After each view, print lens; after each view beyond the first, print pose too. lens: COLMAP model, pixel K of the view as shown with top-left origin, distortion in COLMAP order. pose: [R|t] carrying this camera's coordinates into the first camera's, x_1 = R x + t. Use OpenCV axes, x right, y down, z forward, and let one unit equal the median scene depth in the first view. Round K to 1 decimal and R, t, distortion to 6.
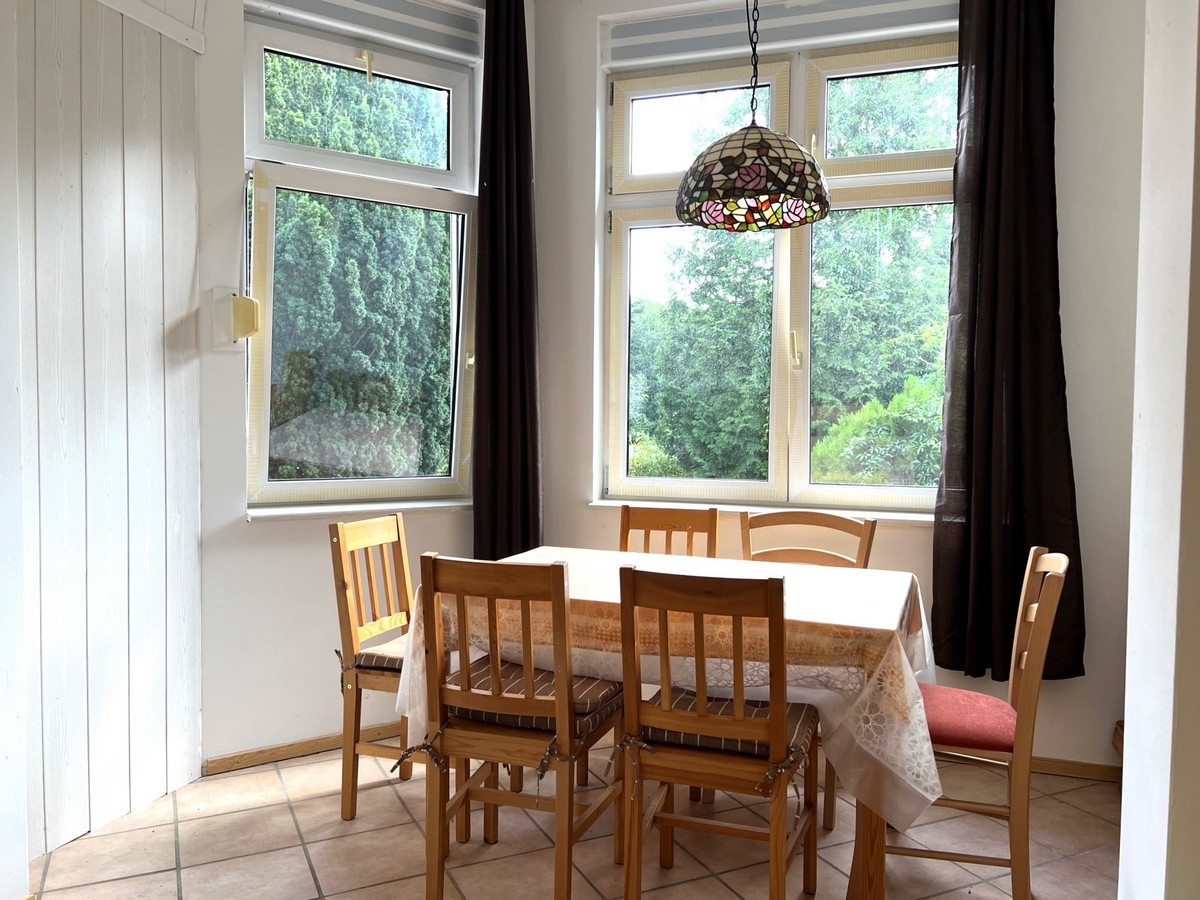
lens RADIAL K [[922.7, 0, 603.6], [0, 922.7, 459.5], [0, 0, 1]] dist [0.043341, -0.043626]
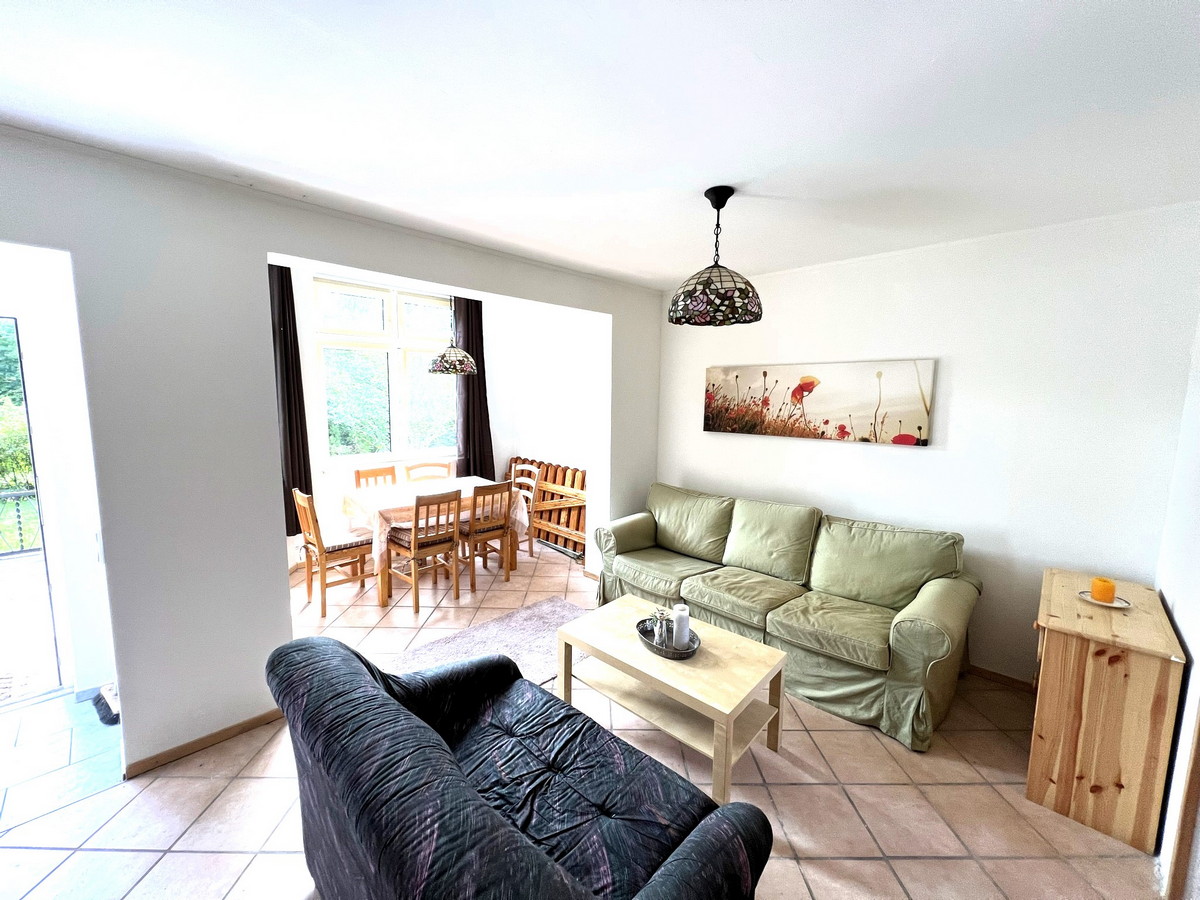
lens RADIAL K [[479.4, 0, 597.3], [0, 479.4, 449.1], [0, 0, 1]] dist [-0.001127, -0.000113]
pose [[0.431965, -0.112805, 0.894808, -0.889976], [0.028227, 0.993352, 0.111602, -0.137311], [-0.901449, -0.022951, 0.432277, -0.134603]]
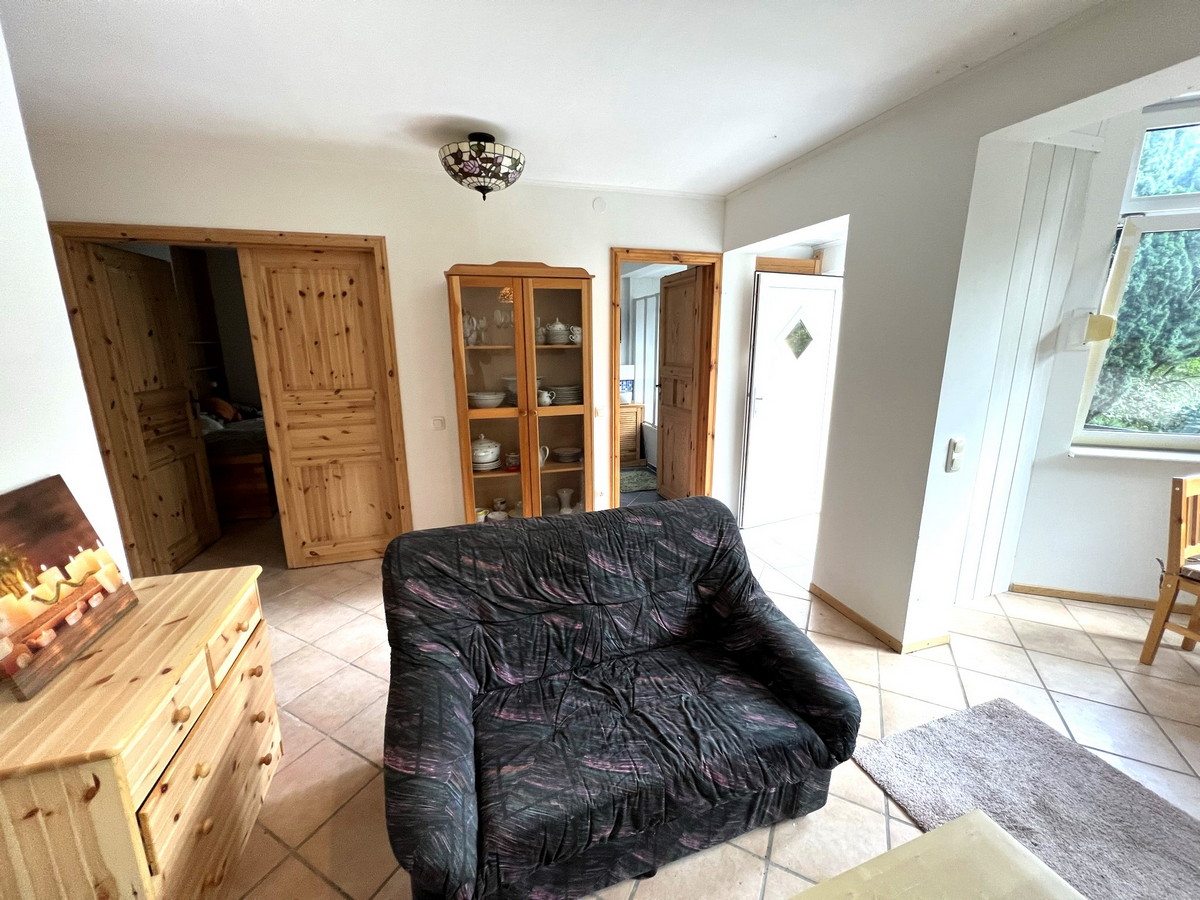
lens RADIAL K [[479.4, 0, 597.3], [0, 479.4, 449.1], [0, 0, 1]] dist [-0.001127, -0.000113]
pose [[0.589784, 0.163577, -0.790821, -0.209201], [-0.021566, 0.982112, 0.187061, -0.083642], [0.807273, -0.093270, 0.582761, -0.151948]]
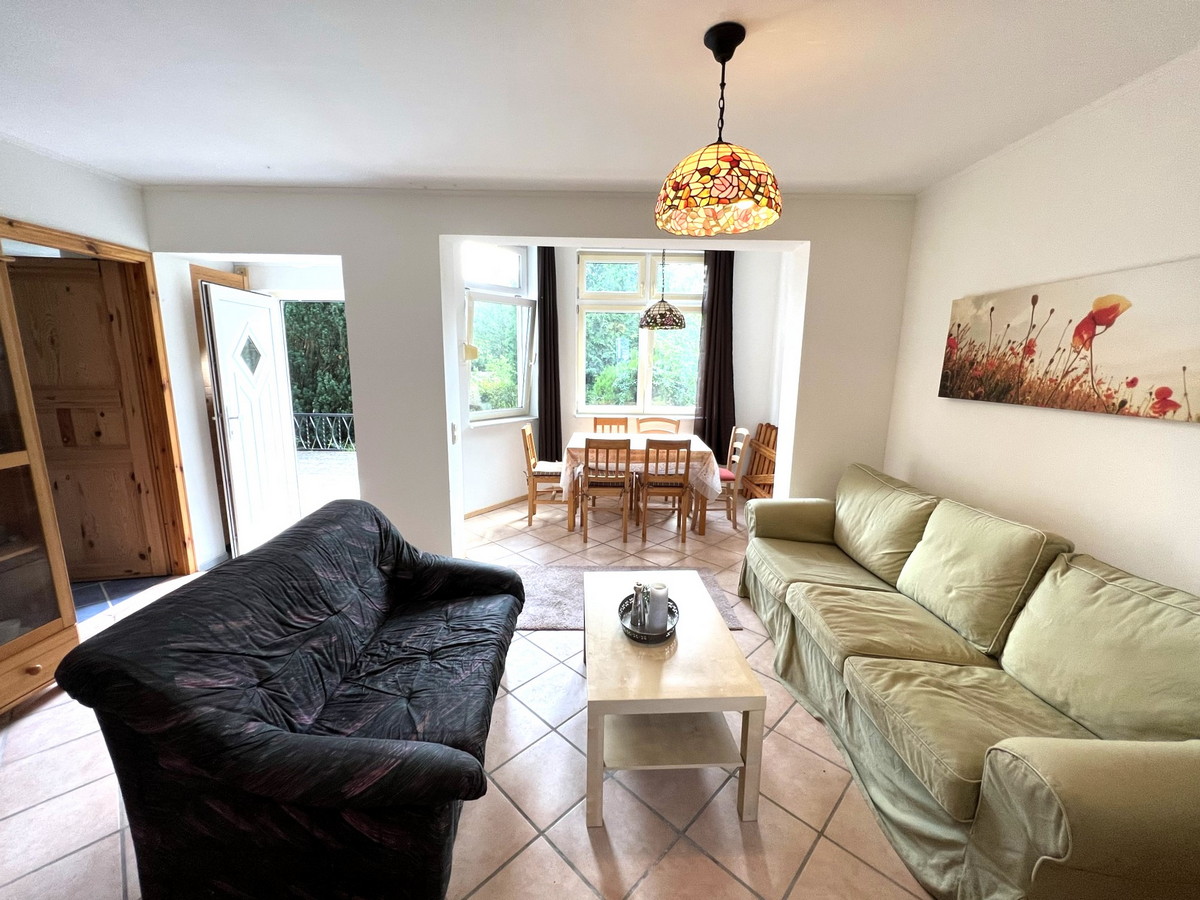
lens RADIAL K [[489.3, 0, 600.0], [0, 489.3, 450.0], [0, 0, 1]] dist [-0.000023, 0.000049]
pose [[0.943965, -0.059873, 0.324568, -0.488708], [0.011270, 0.988681, 0.149606, -0.079569], [-0.329852, -0.137565, 0.933956, -0.456212]]
